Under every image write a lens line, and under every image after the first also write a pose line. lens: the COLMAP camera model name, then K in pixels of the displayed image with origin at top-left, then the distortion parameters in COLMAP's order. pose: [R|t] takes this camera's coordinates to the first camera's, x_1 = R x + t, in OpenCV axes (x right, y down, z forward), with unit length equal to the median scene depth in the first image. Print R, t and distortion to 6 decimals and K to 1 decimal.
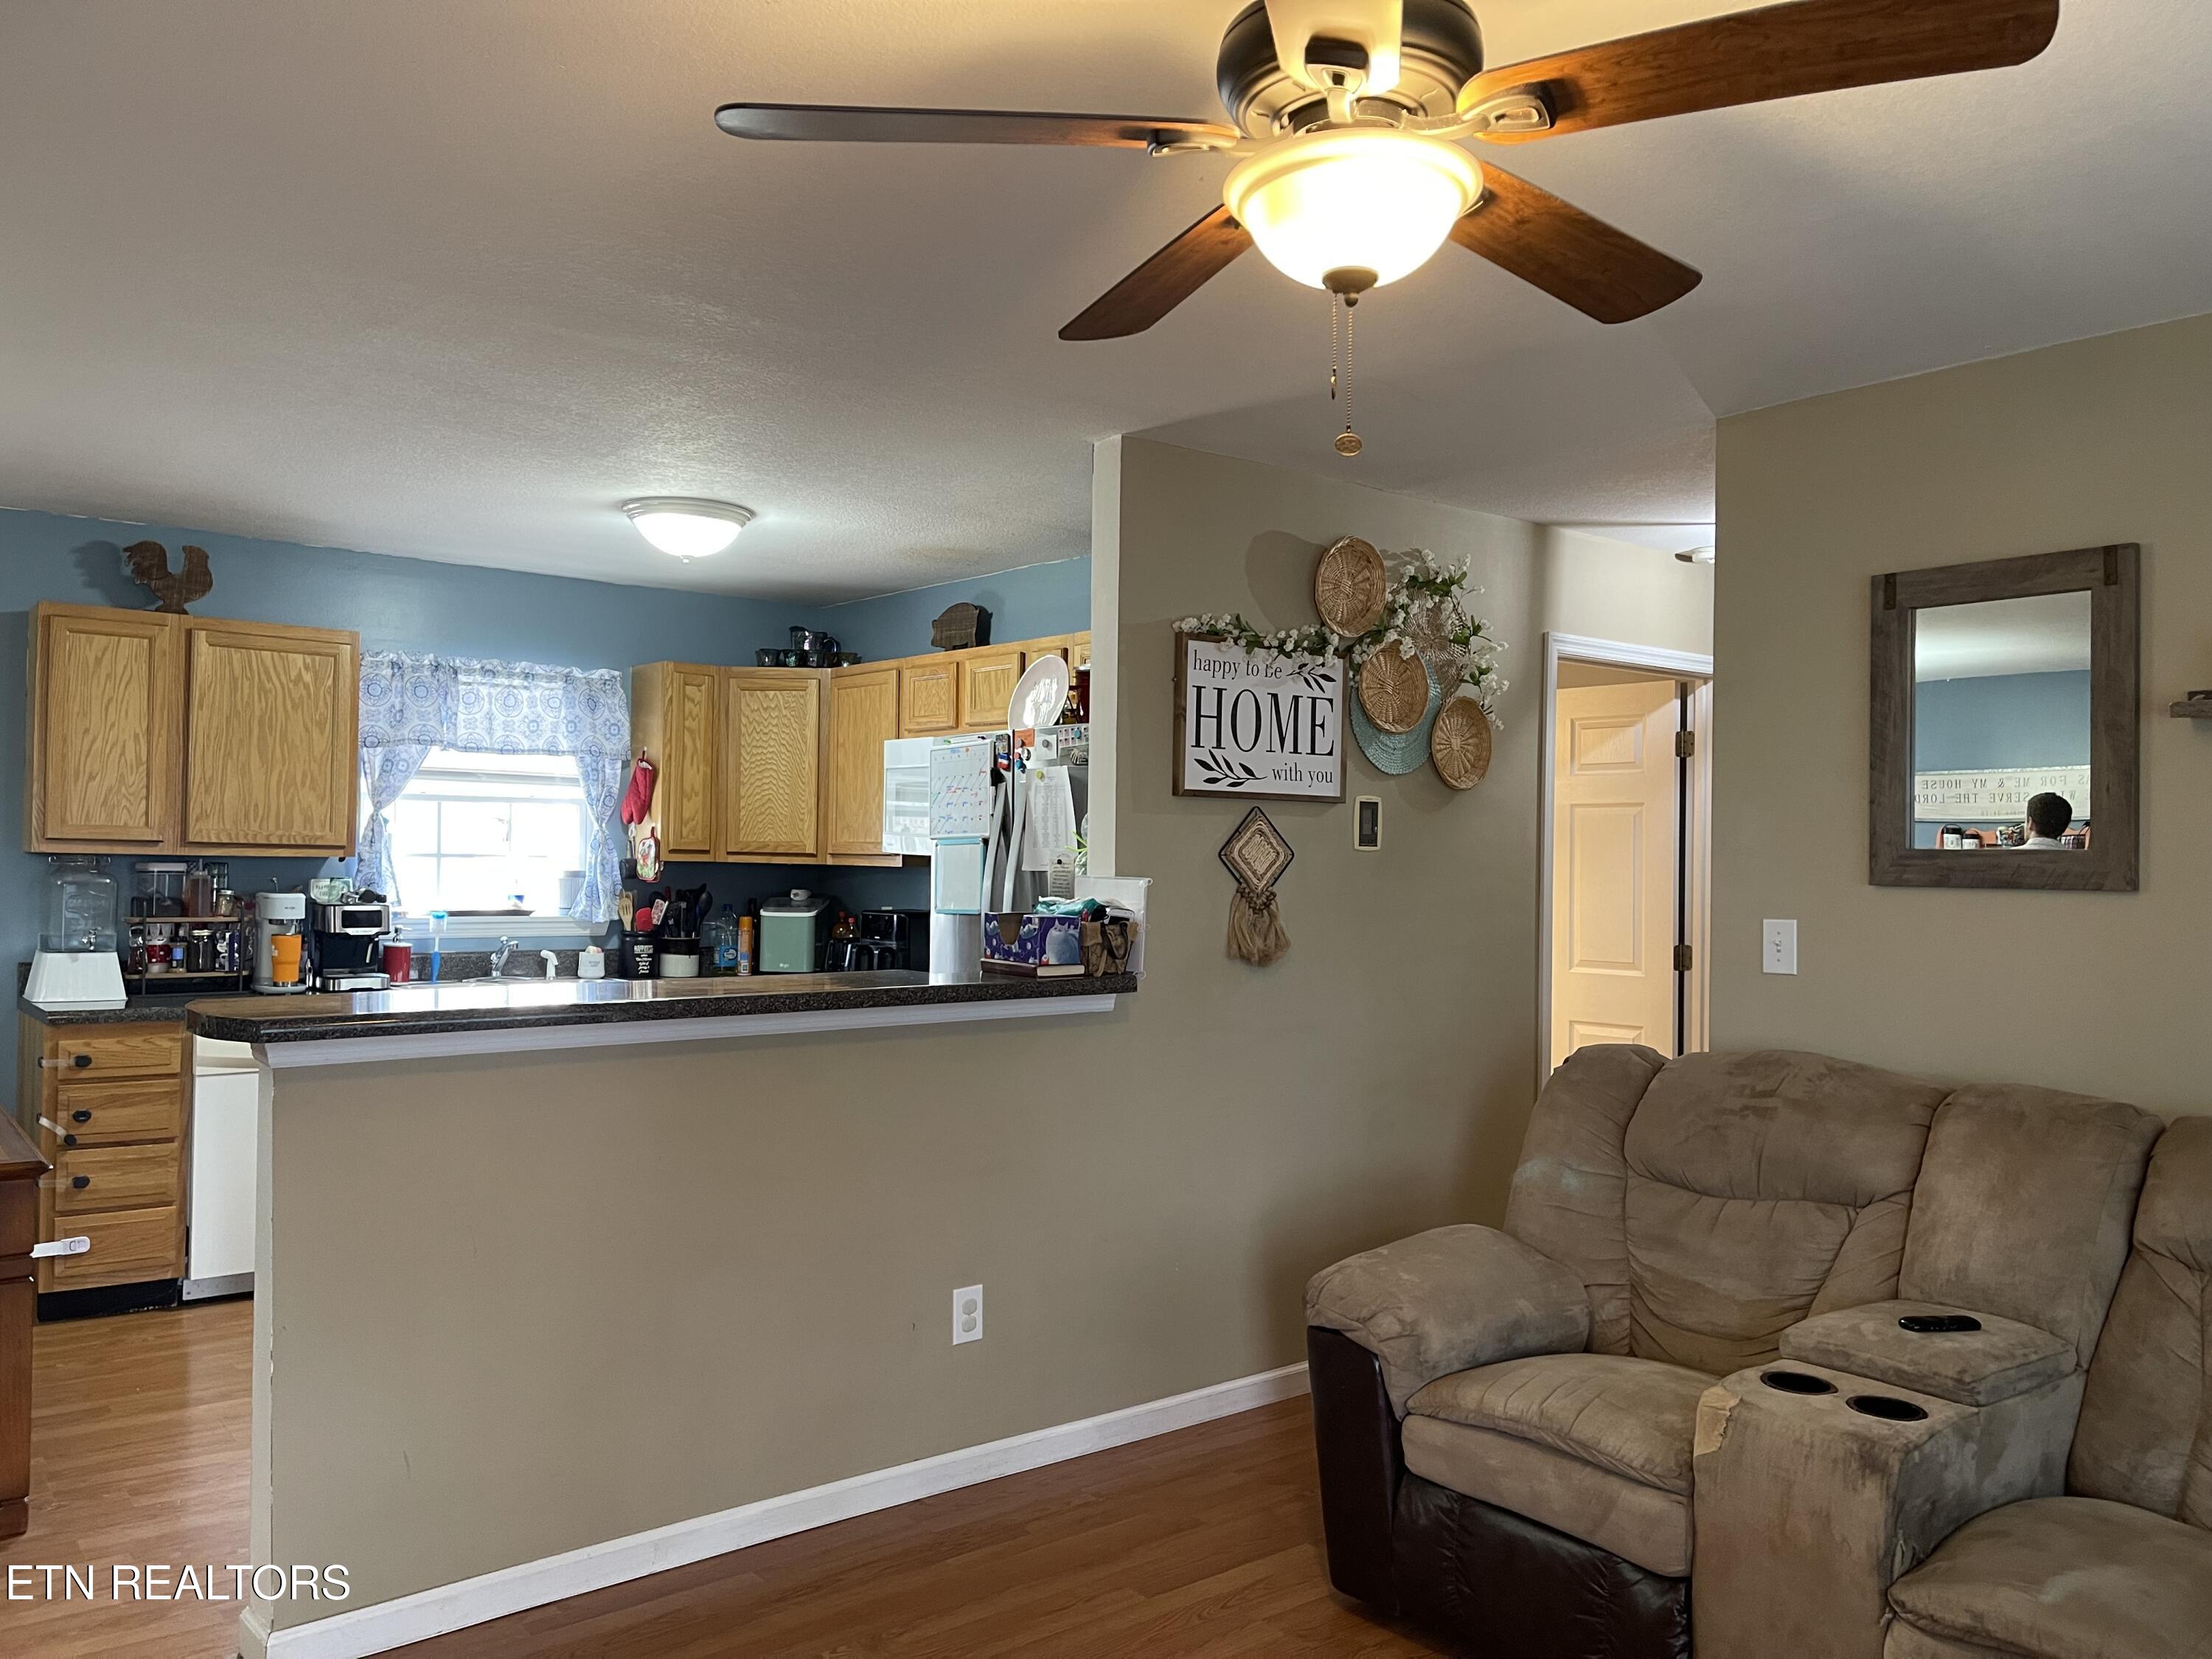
lens RADIAL K [[1644.3, 0, 1102.8], [0, 1644.3, 820.2], [0, 0, 1]] dist [0.060923, -0.072691]
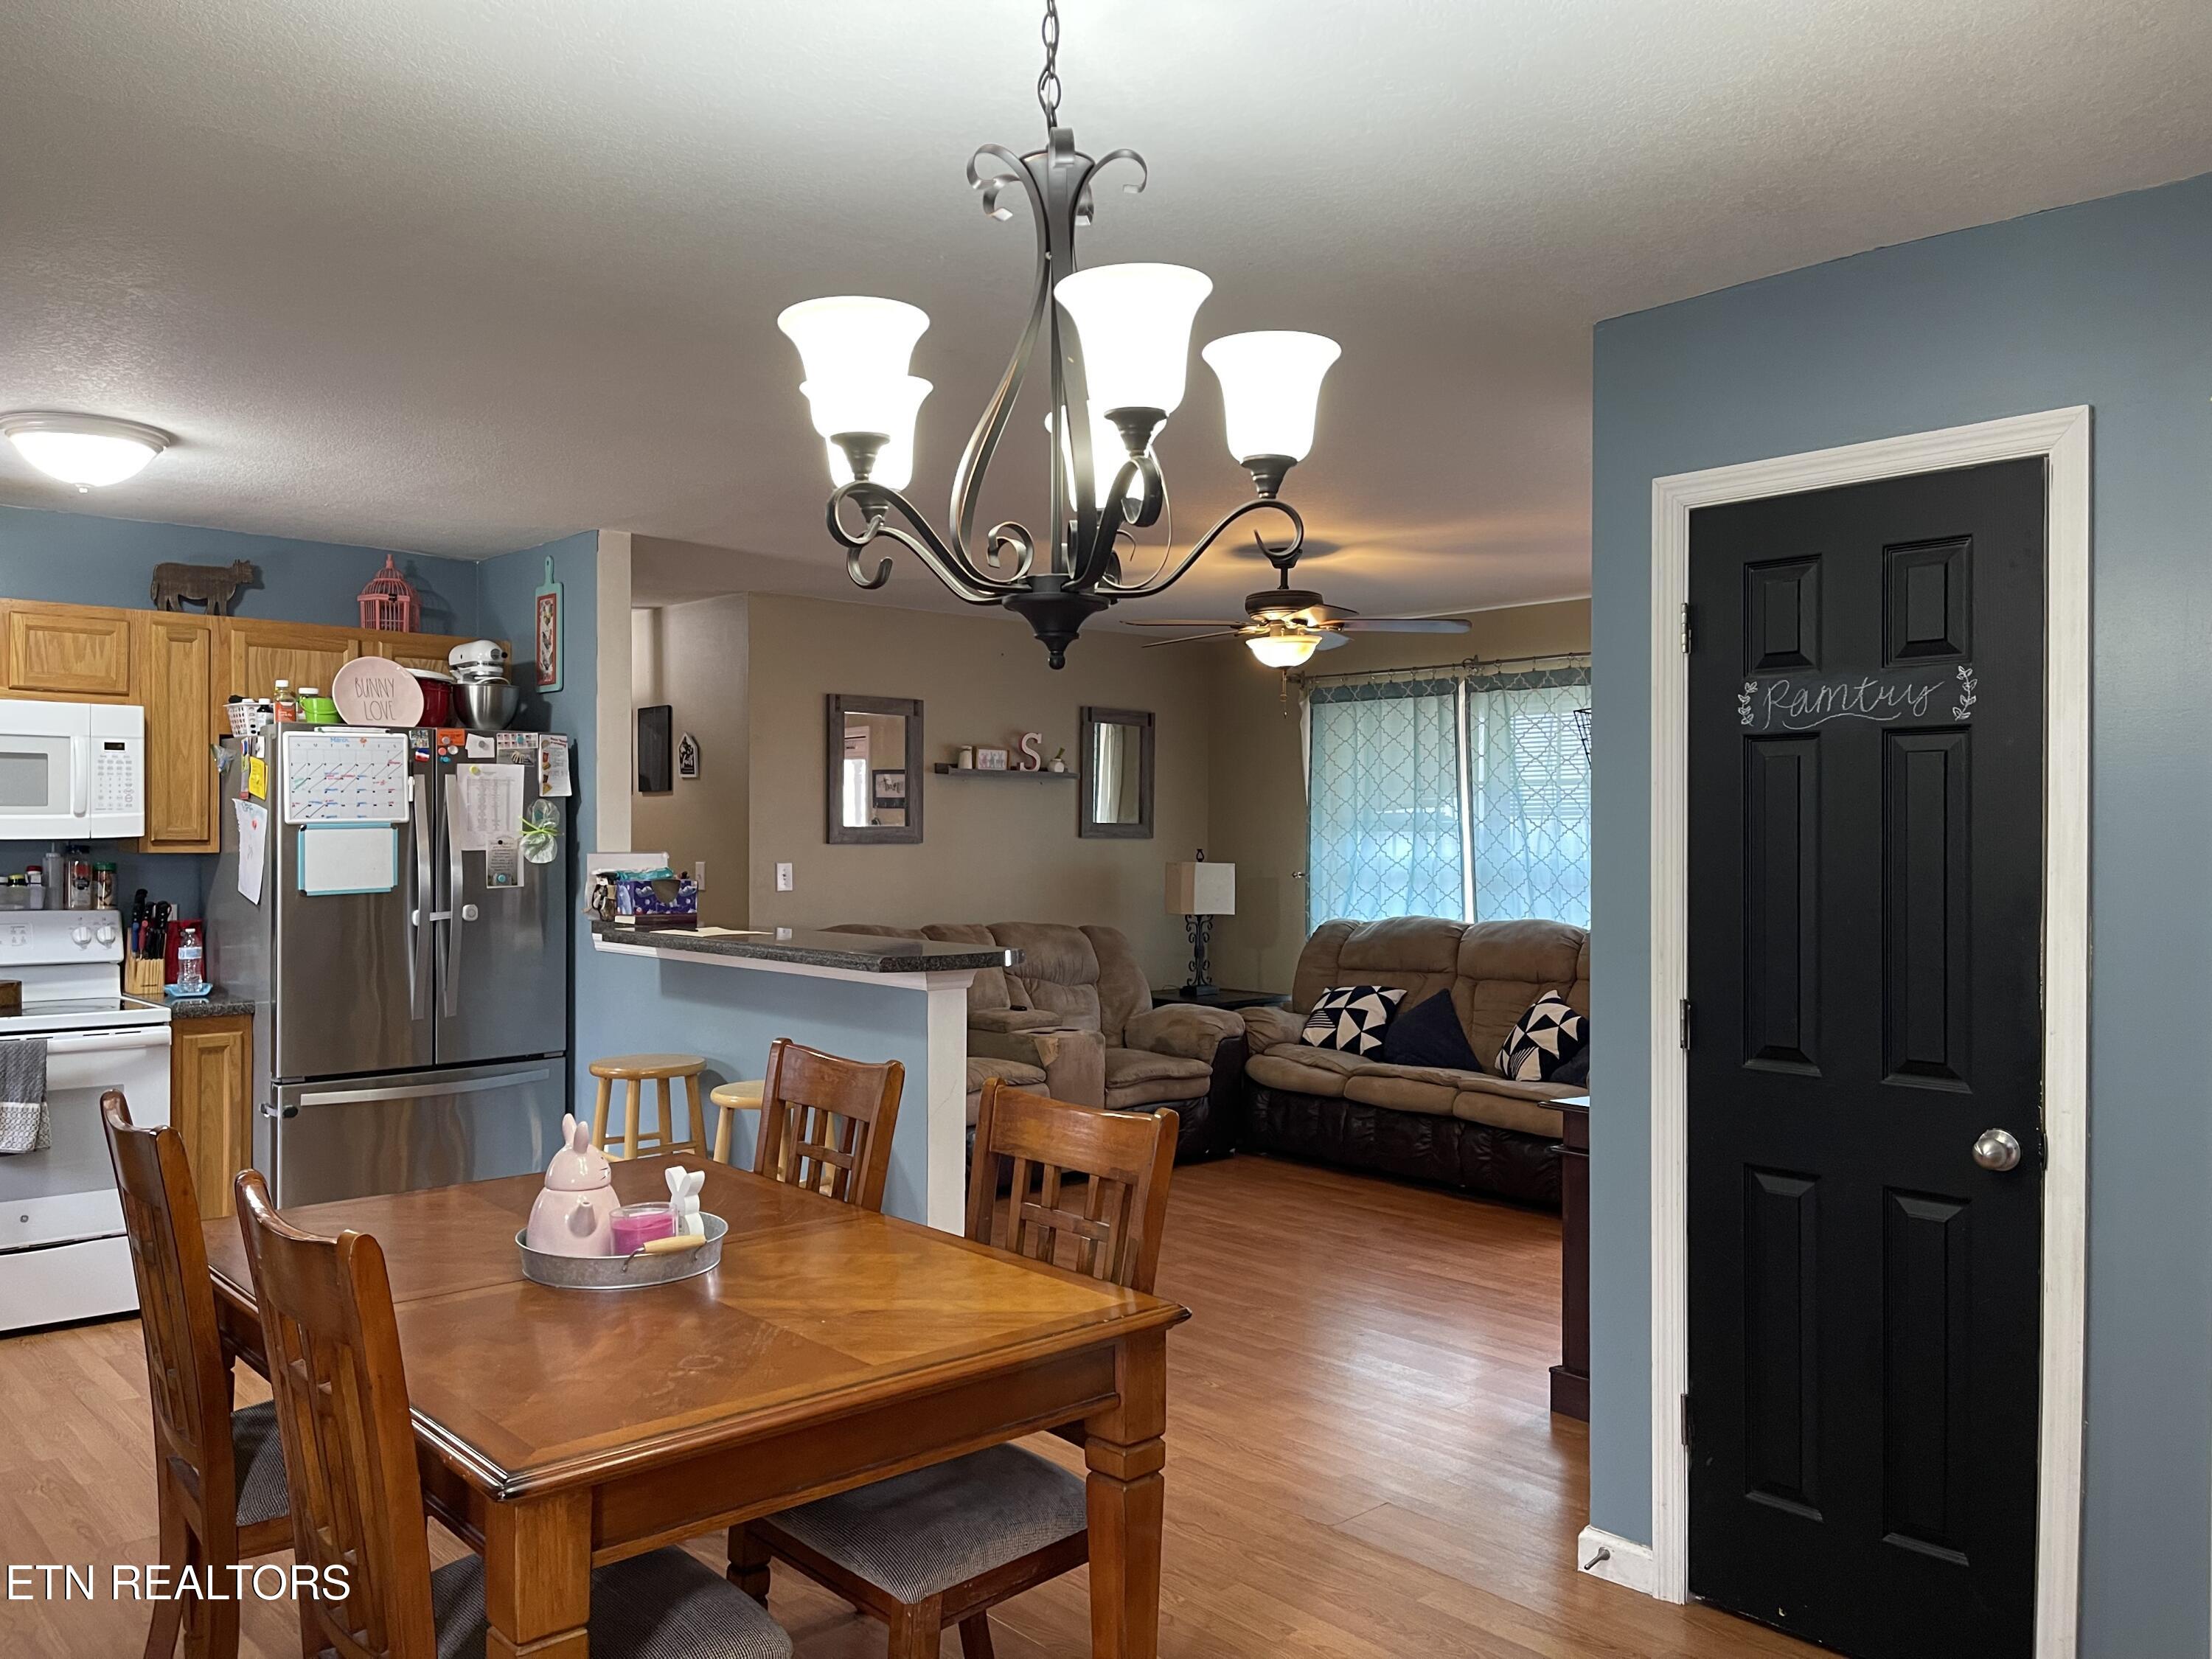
lens RADIAL K [[1667.3, 0, 1106.0], [0, 1667.3, 829.5], [0, 0, 1]] dist [0.043155, -0.095499]
pose [[-0.052342, -0.015428, 0.998510, -1.033456], [-0.024301, 0.999604, 0.014171, -0.010289], [-0.998334, -0.023523, -0.052696, 0.488555]]
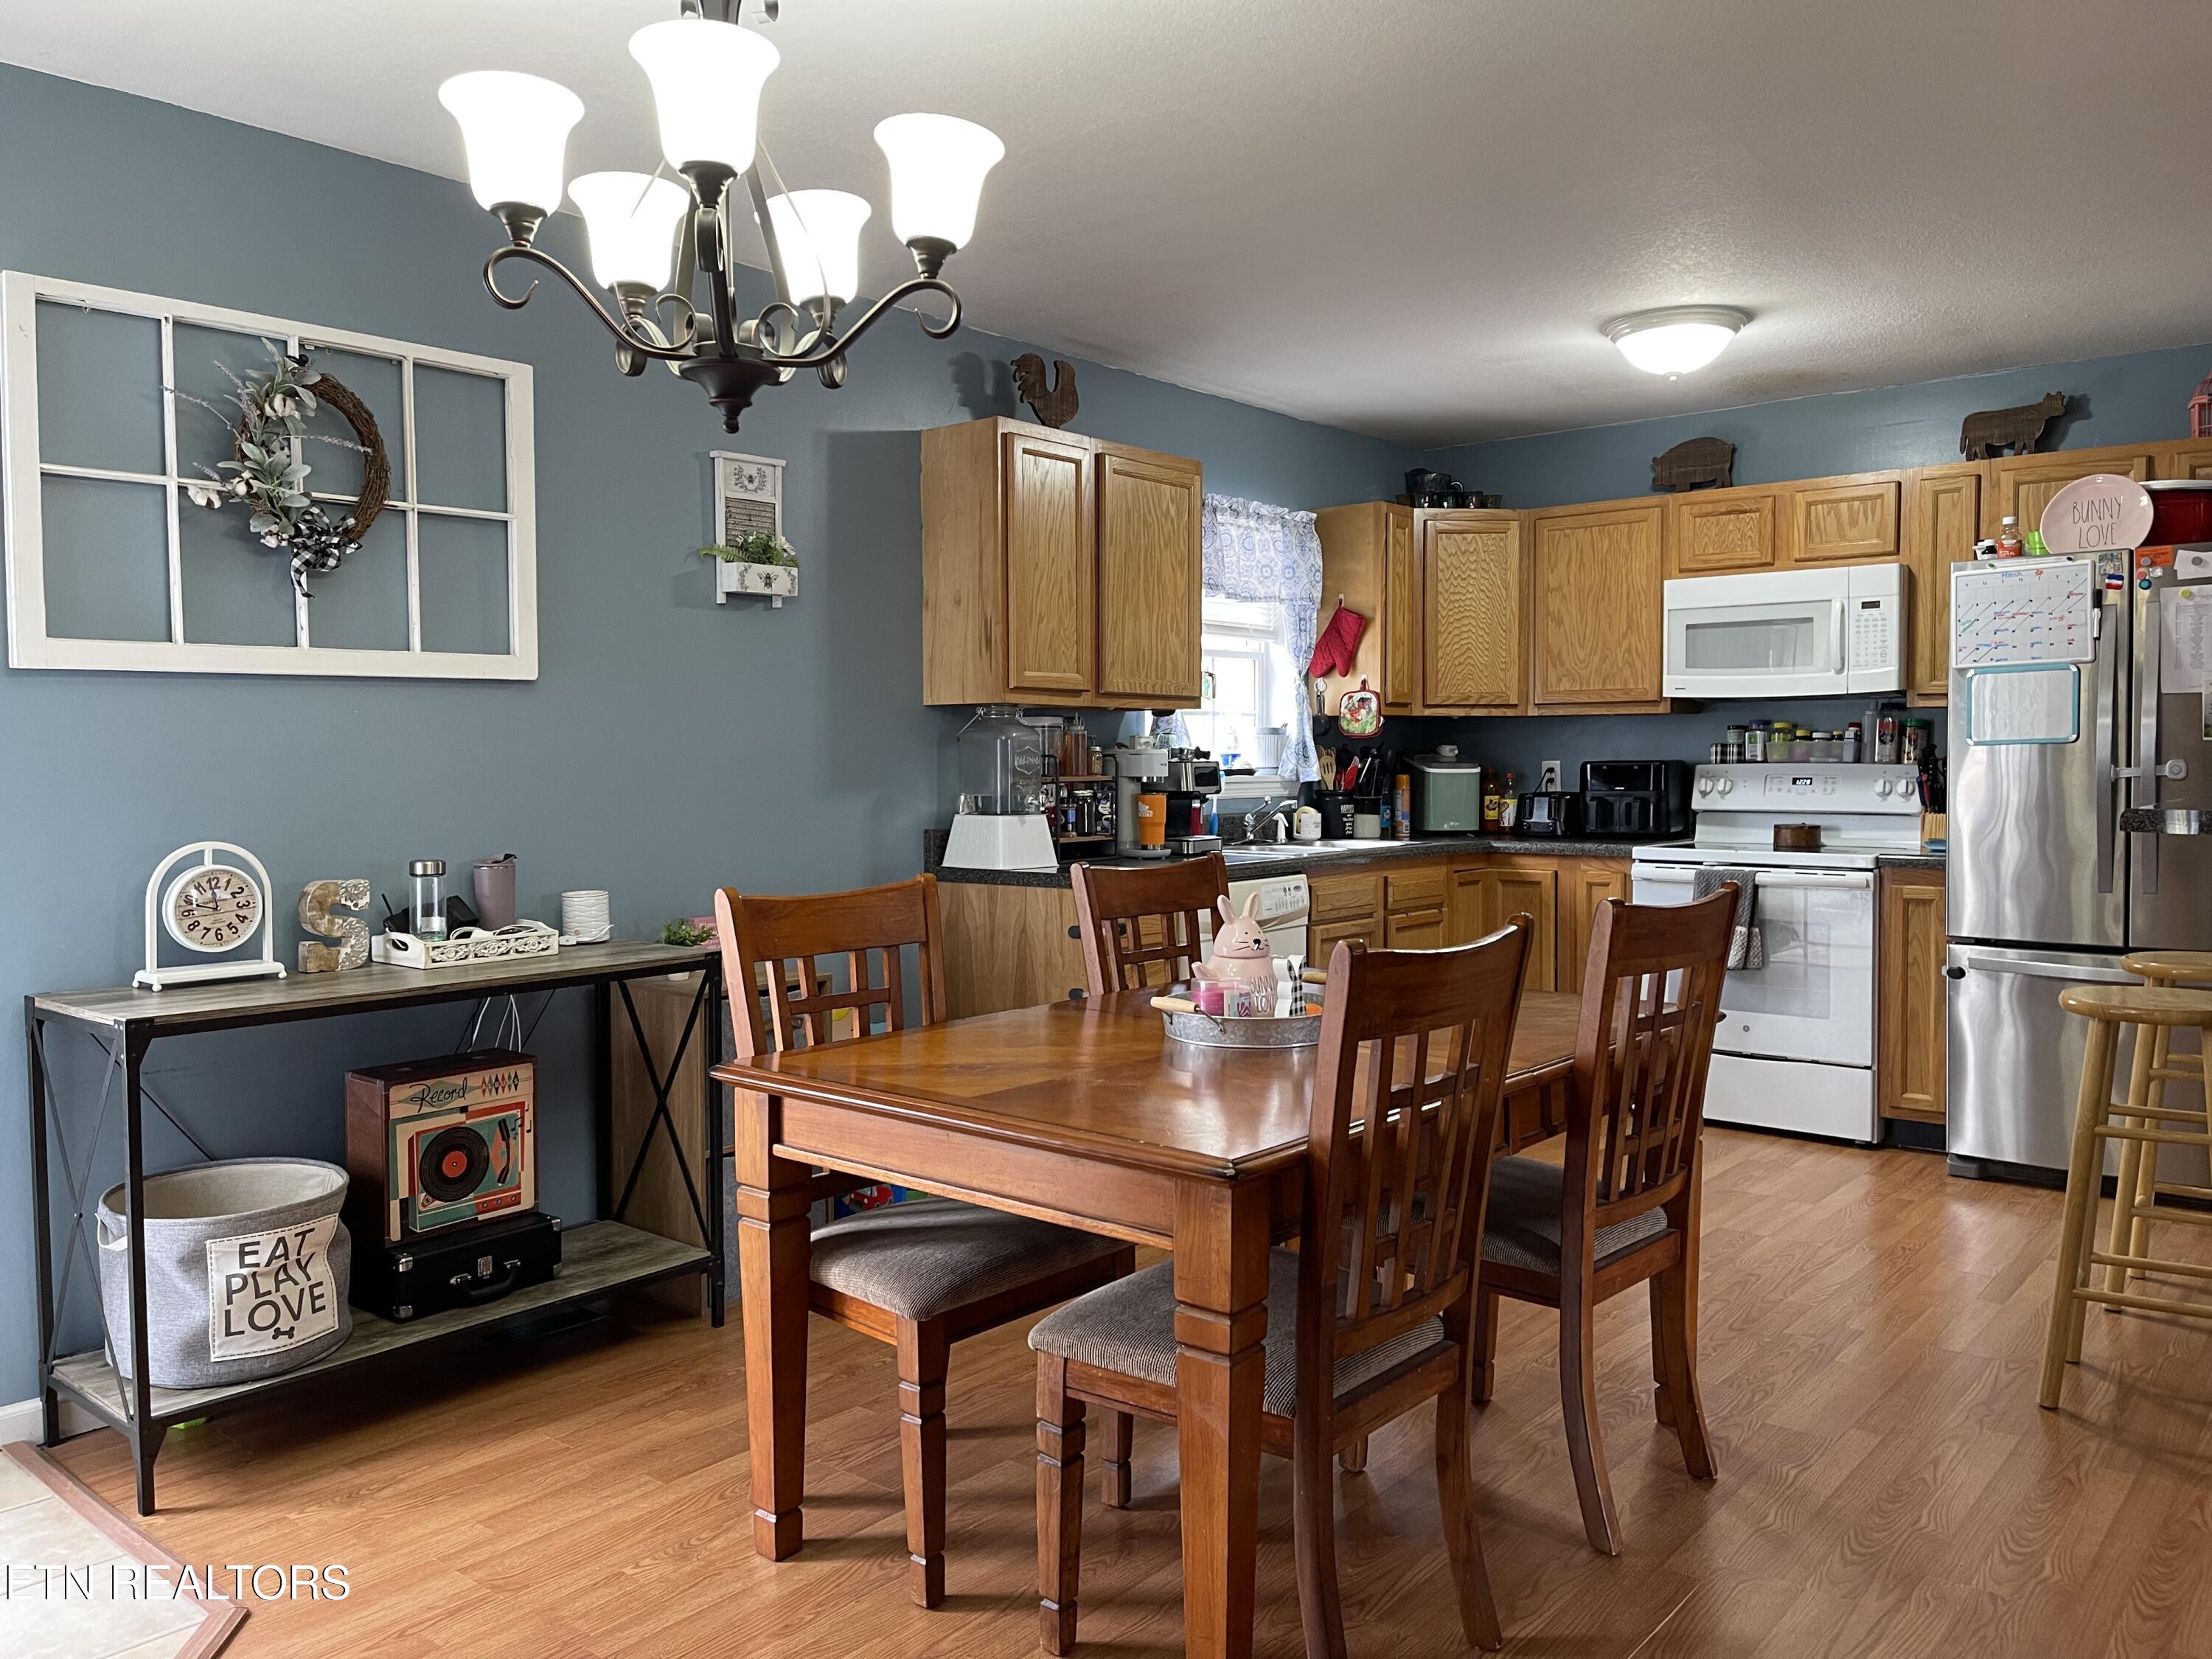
lens RADIAL K [[1644.3, 0, 1102.8], [0, 1644.3, 820.2], [0, 0, 1]] dist [0.060923, -0.072691]
pose [[0.984297, -0.030452, 0.173873, -0.683490], [0.019434, 0.997714, 0.064720, 0.024129], [-0.175446, -0.060325, 0.982639, 0.109117]]
